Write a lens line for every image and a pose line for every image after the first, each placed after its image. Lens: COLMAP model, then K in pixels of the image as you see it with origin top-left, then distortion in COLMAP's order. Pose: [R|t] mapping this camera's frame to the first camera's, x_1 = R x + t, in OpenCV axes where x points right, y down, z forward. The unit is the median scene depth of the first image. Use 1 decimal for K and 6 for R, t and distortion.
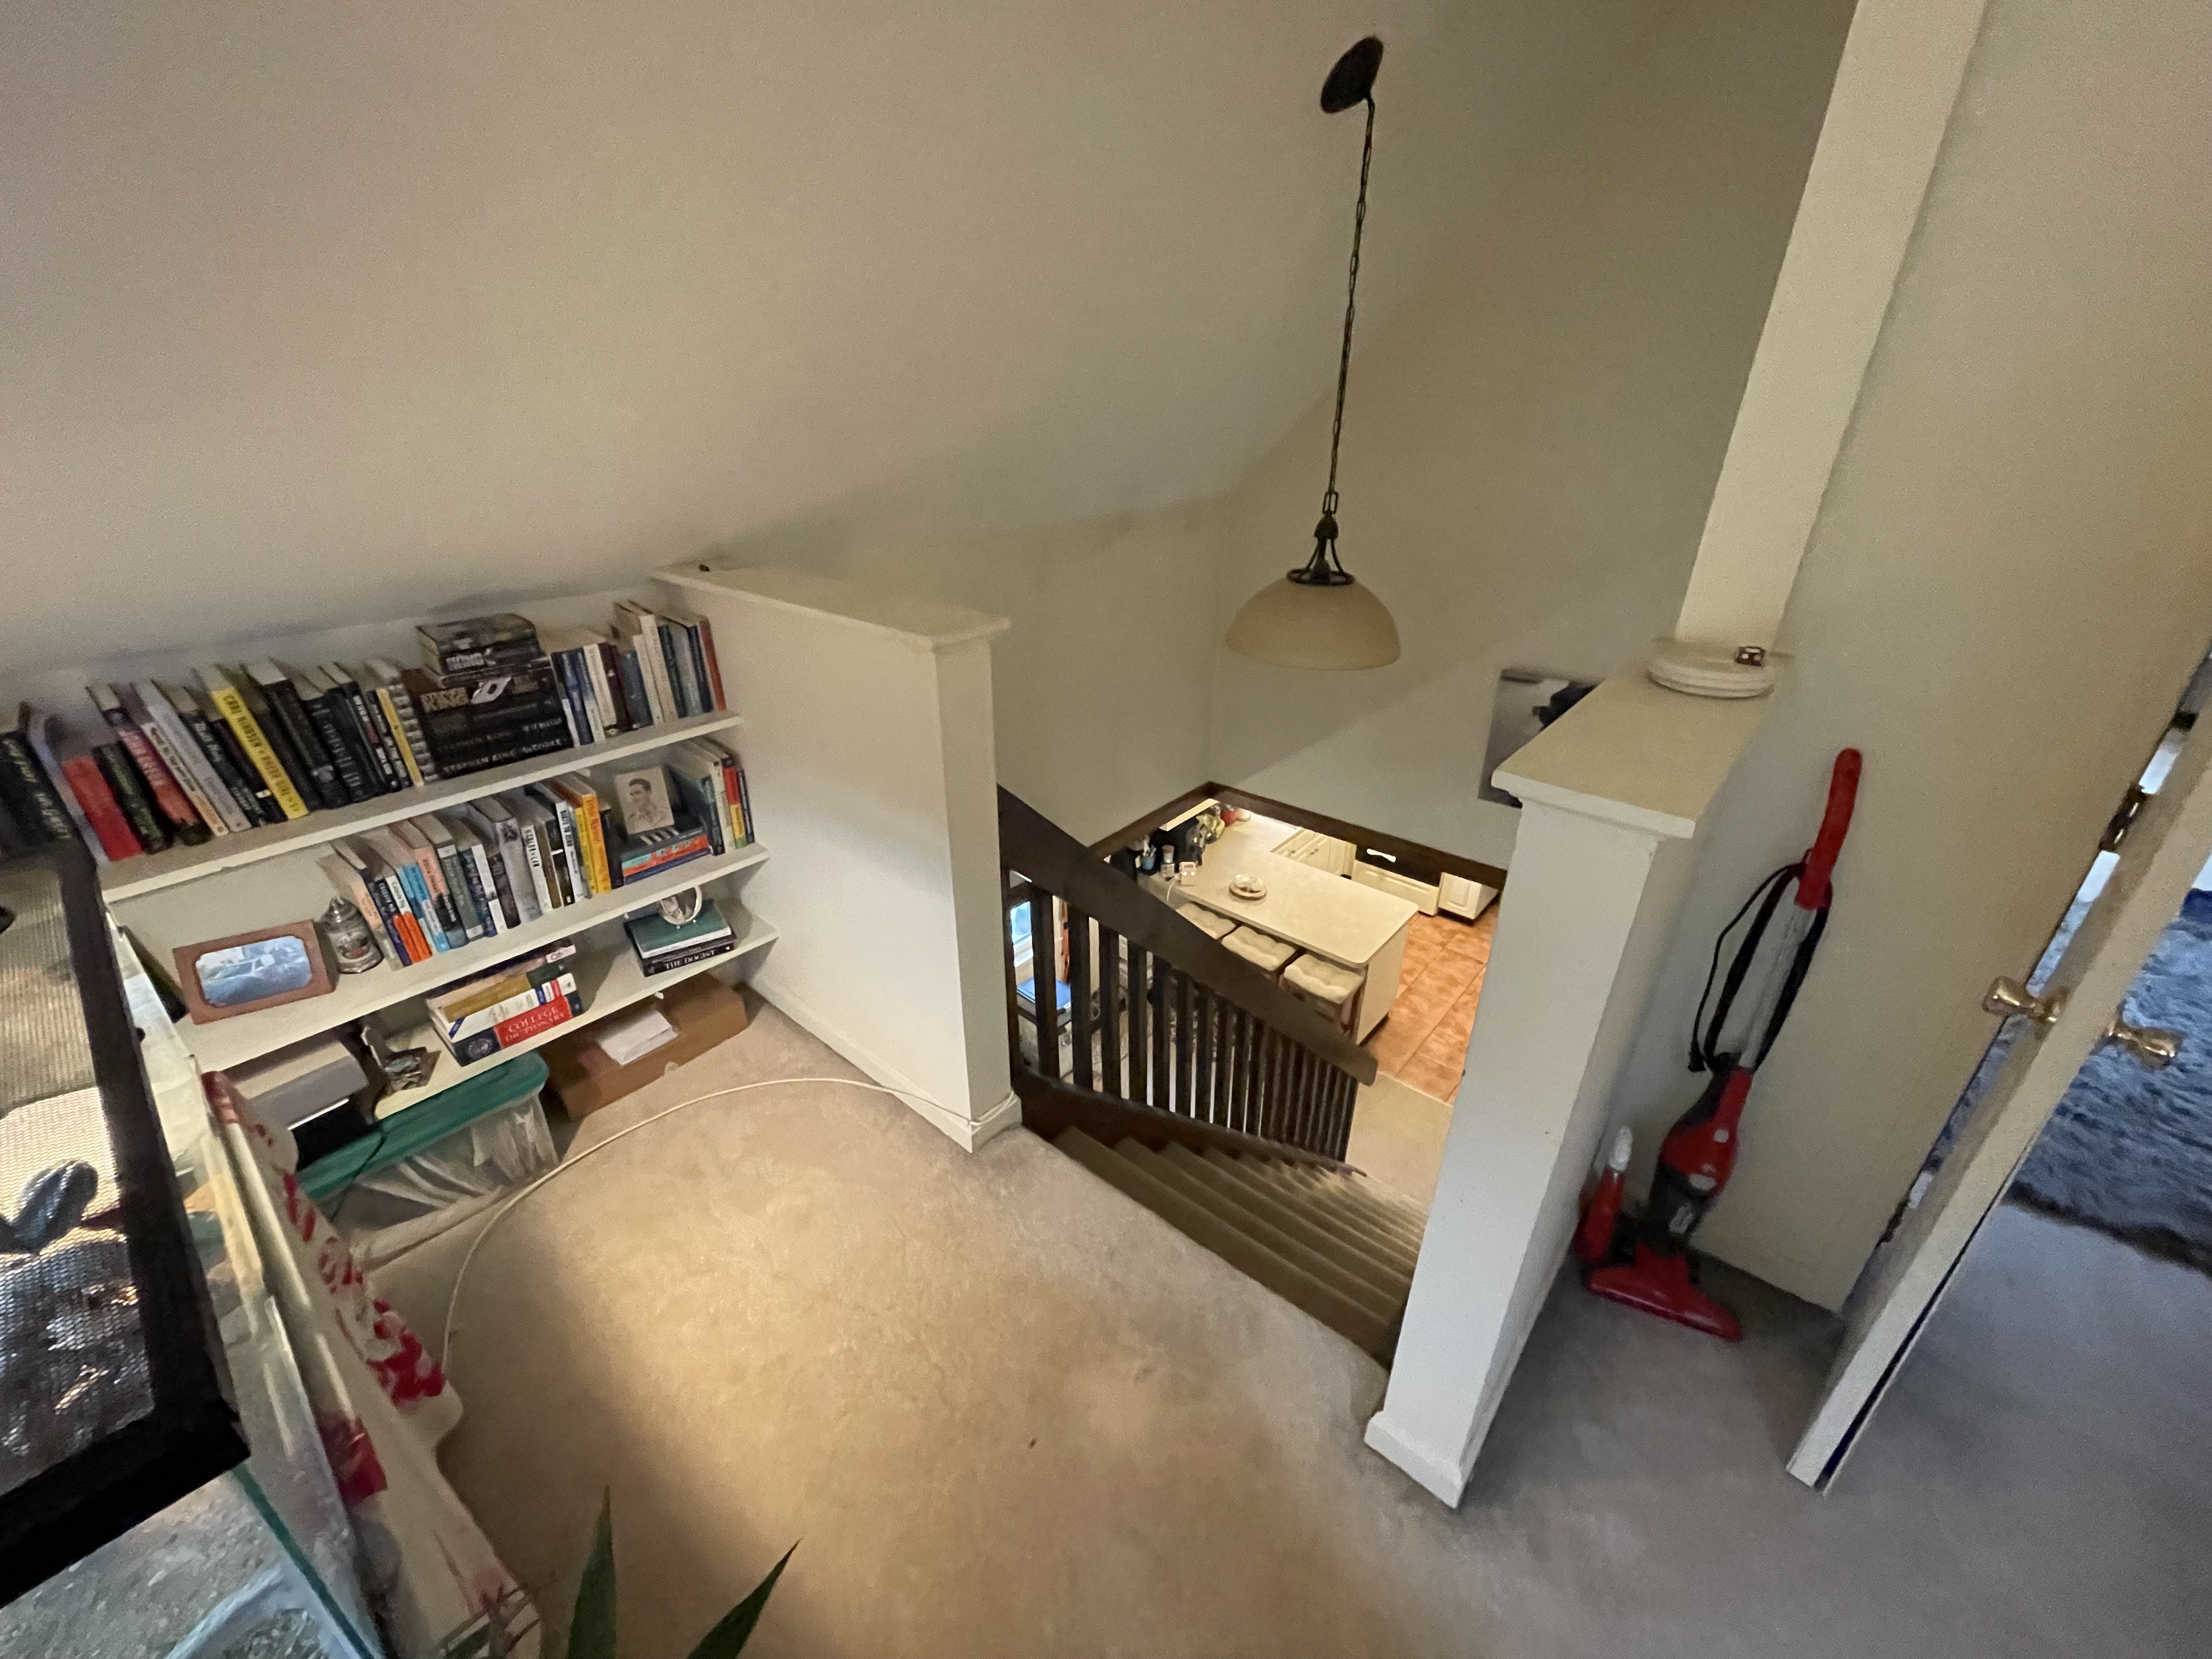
lens RADIAL K [[891.9, 0, 1102.8], [0, 891.9, 821.4], [0, 0, 1]] dist [-0.003576, 0.000383]
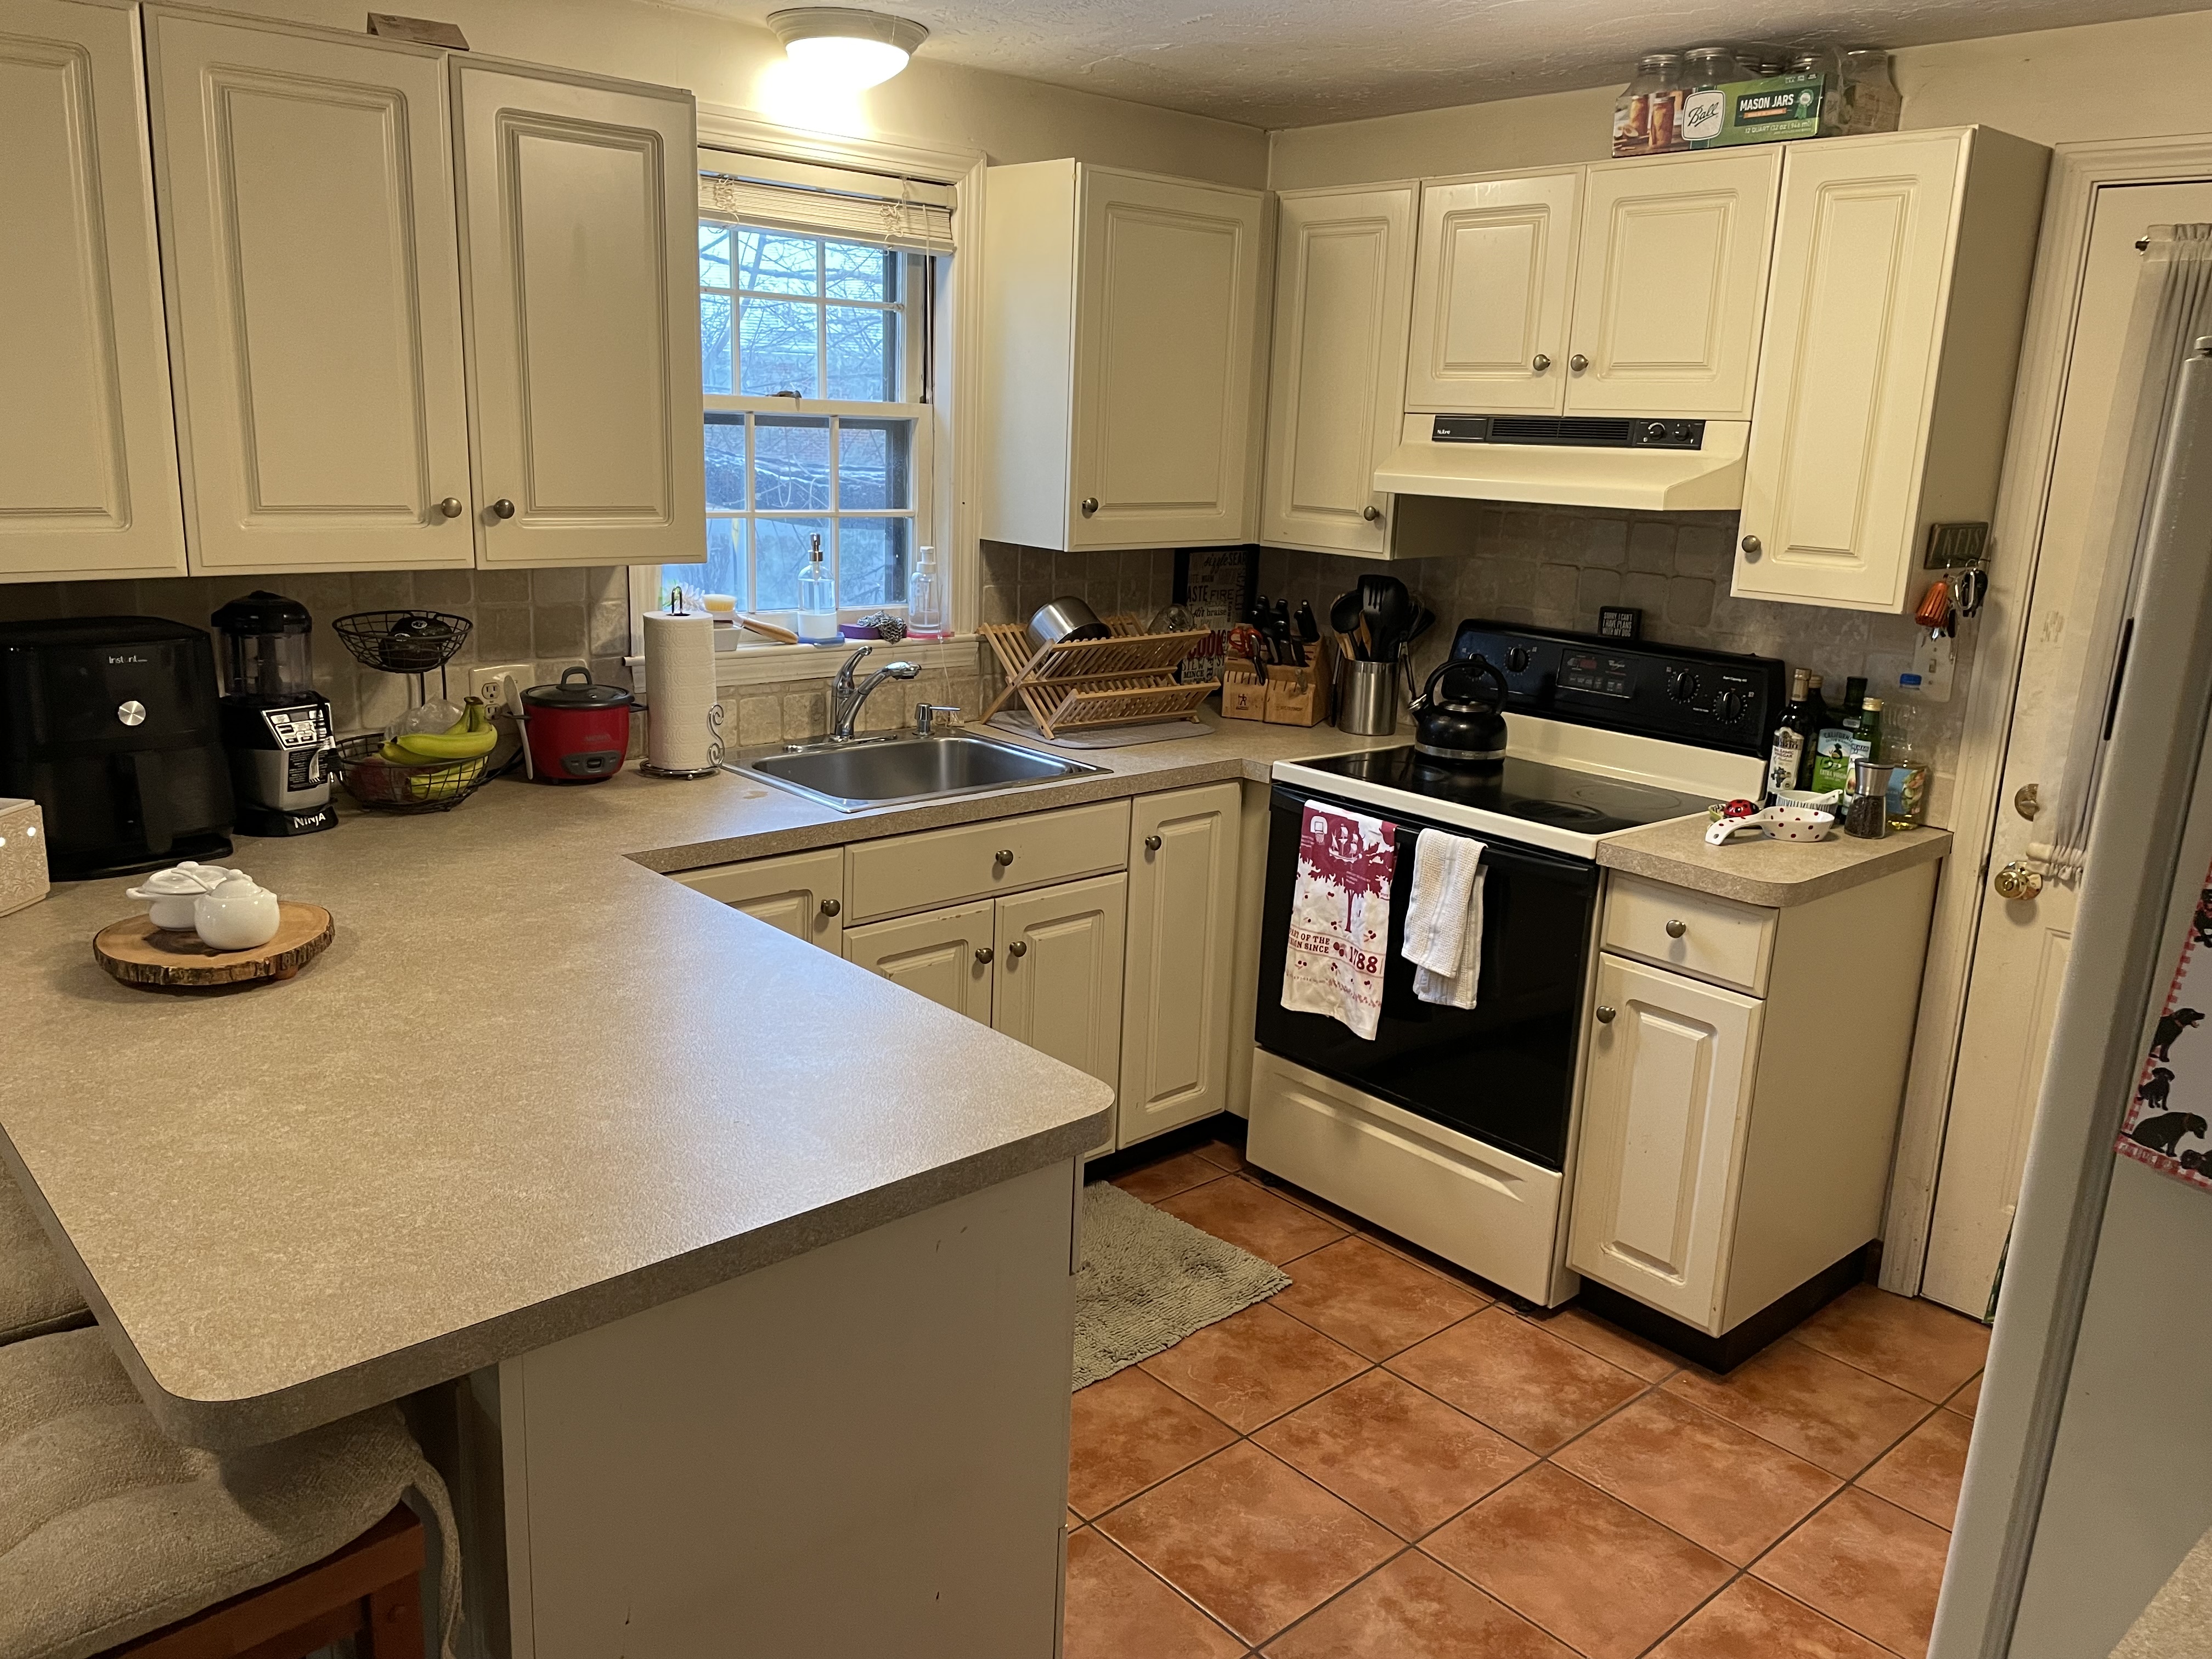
lens RADIAL K [[1666.7, 0, 1102.5], [0, 1666.7, 811.4], [0, 0, 1]] dist [0.076059, -0.089501]
pose [[0.990785, 0.064591, -0.119052, 0.367522], [-0.089340, 0.972298, -0.215995, 0.103910], [0.101803, 0.224641, 0.969109, 0.676956]]
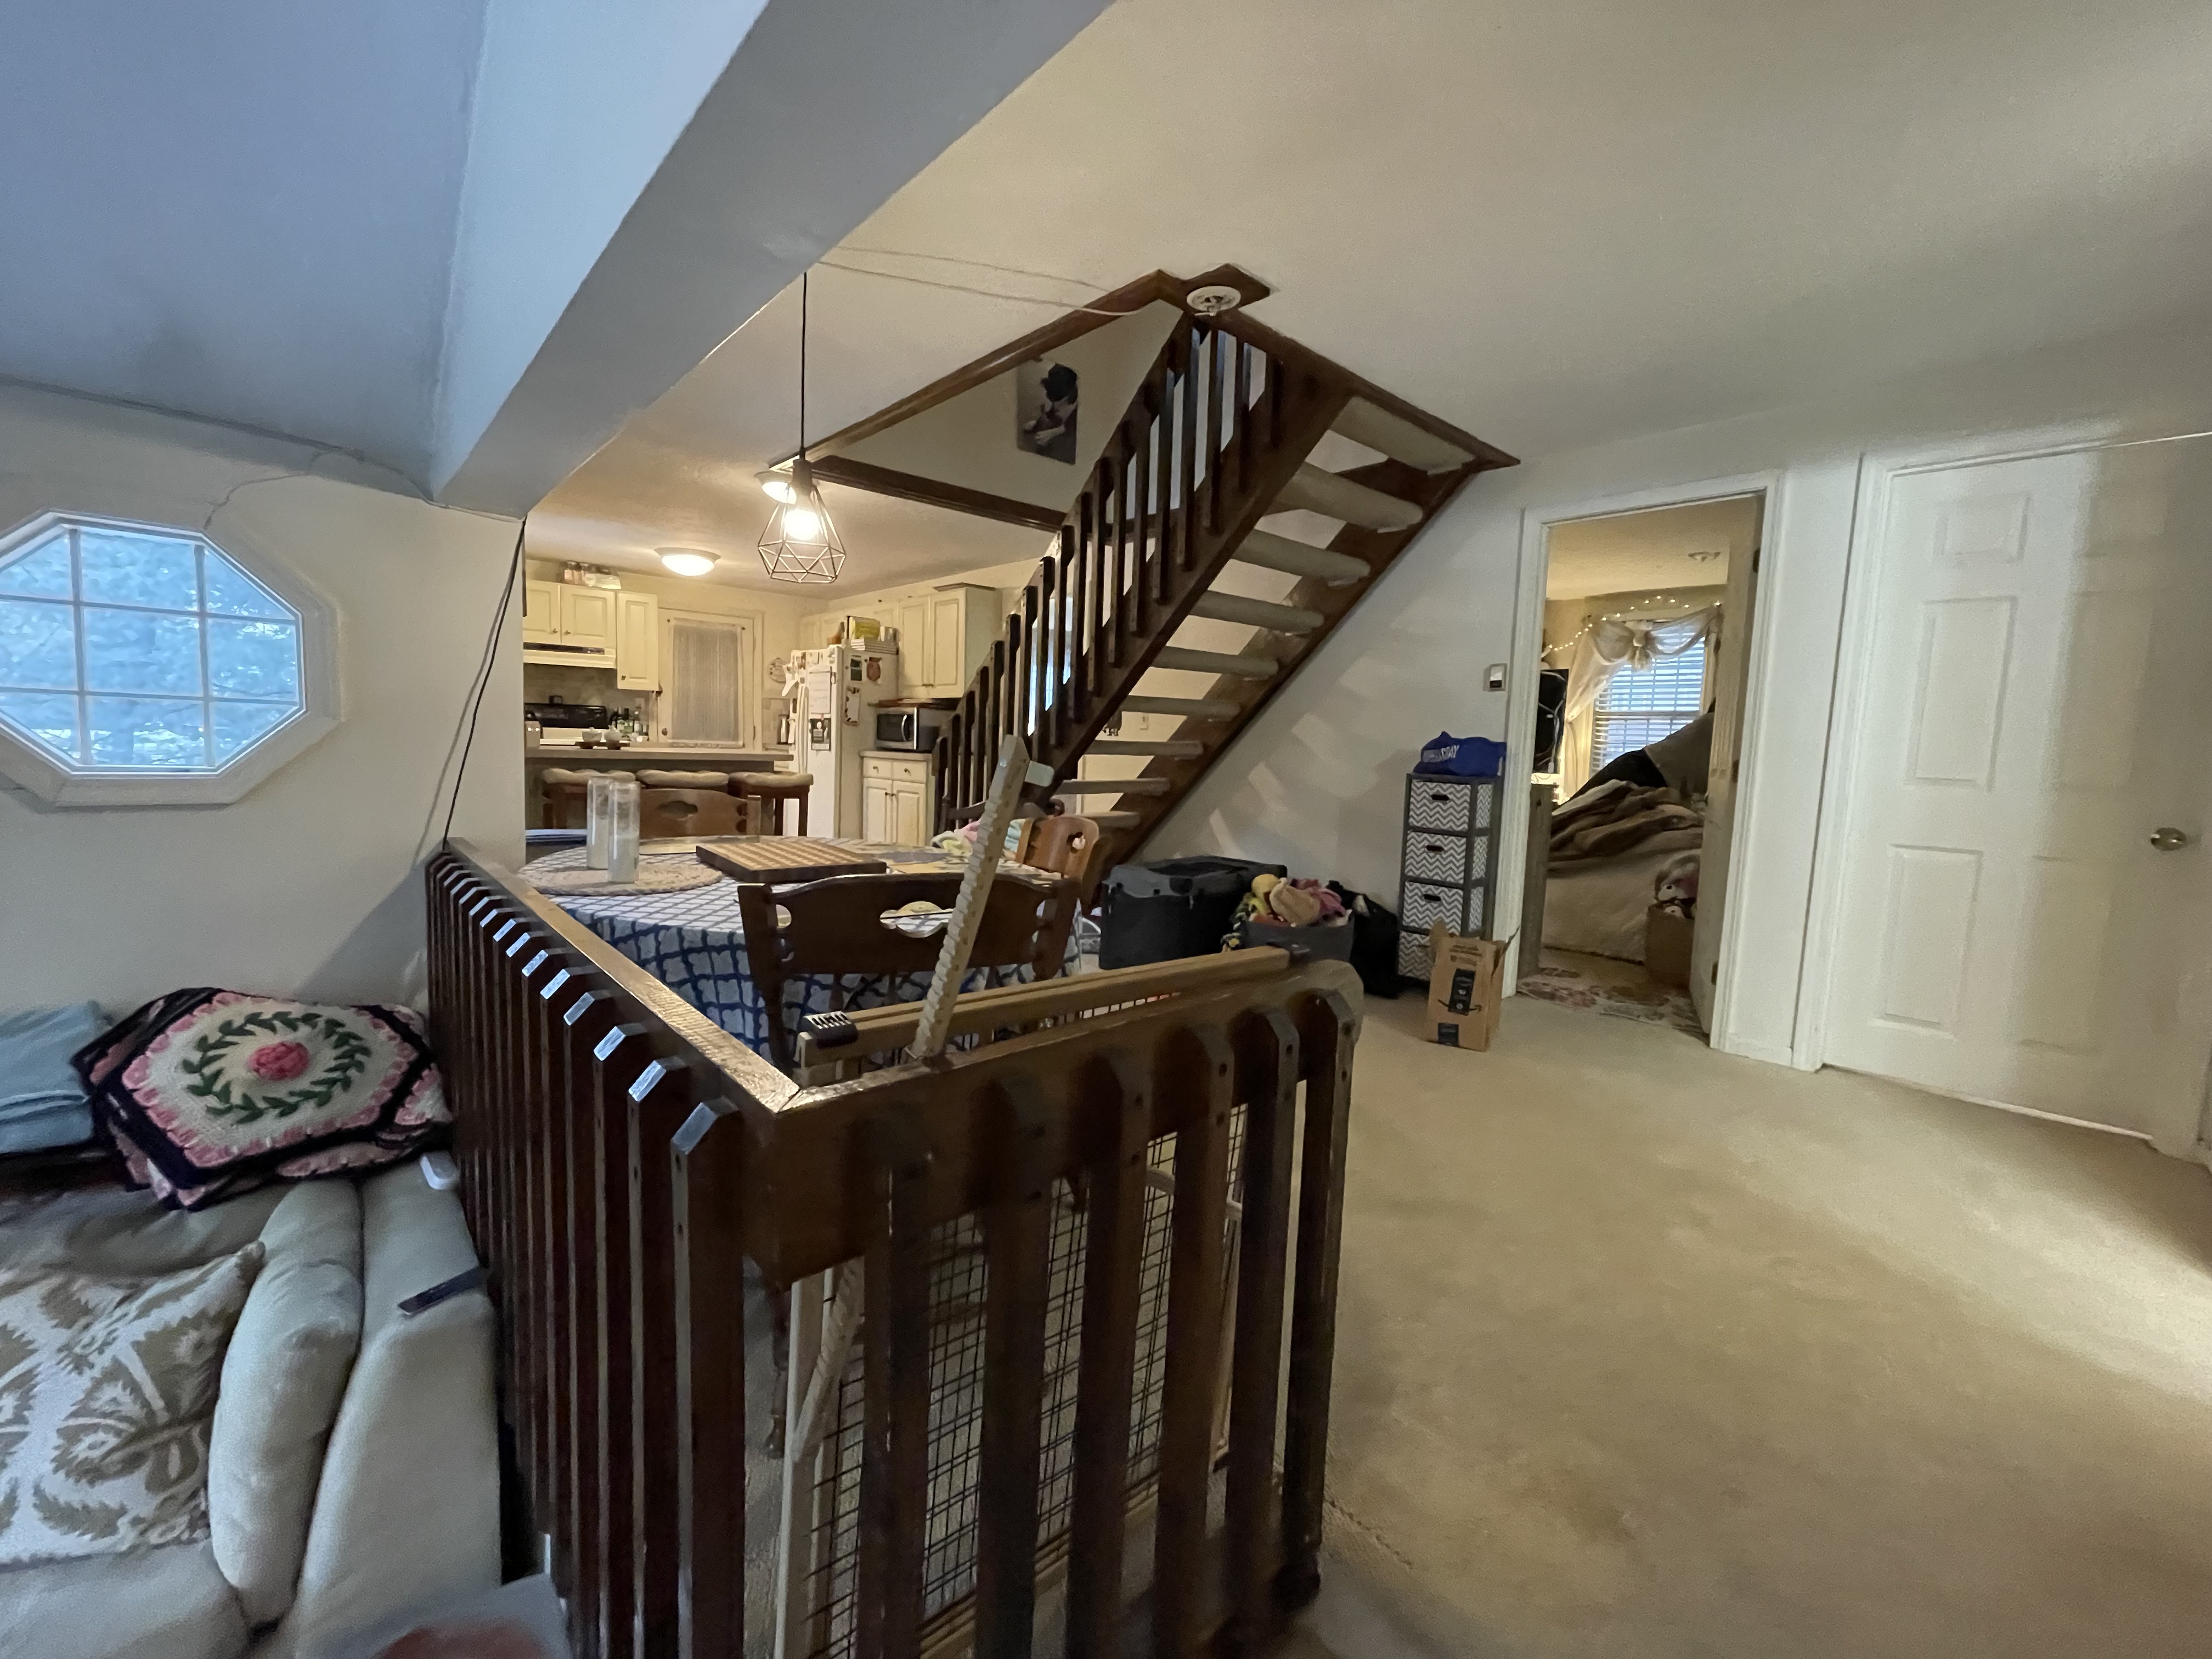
lens RADIAL K [[891.9, 0, 1099.7], [0, 891.9, 825.2], [0, 0, 1]] dist [-0.003576, 0.000383]
pose [[0.128837, -0.091604, 0.987426, -0.561707], [0.402227, 0.914966, 0.032401, 0.289078], [-0.906429, 0.392995, 0.154727, 0.493402]]
